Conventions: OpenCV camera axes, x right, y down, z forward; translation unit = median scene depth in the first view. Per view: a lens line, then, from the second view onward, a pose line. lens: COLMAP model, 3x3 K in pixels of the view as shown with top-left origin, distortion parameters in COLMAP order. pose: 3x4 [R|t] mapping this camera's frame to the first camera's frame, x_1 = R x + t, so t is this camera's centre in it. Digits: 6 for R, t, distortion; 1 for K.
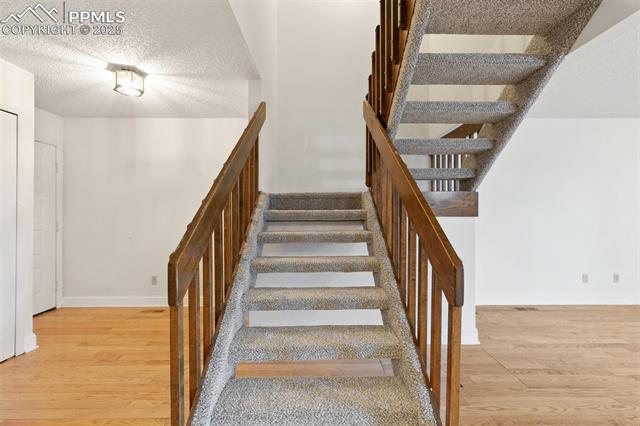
lens RADIAL K [[289.3, 0, 318.6], [0, 289.3, 214.1], [0, 0, 1]] dist [0.000727, -0.000035]
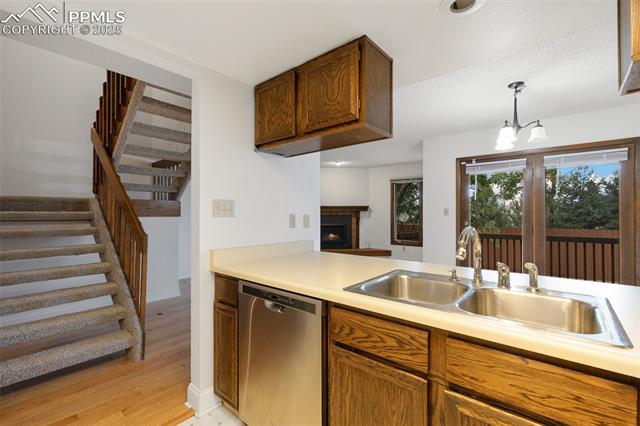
lens RADIAL K [[289.3, 0, 320.5], [0, 289.3, 211.4], [0, 0, 1]] dist [0.000727, -0.000035]
pose [[0.665439, 0.008752, 0.746401, -0.155637], [-0.000546, 0.999937, -0.011239, -0.002230], [-0.746452, 0.007072, 0.665402, -0.773343]]
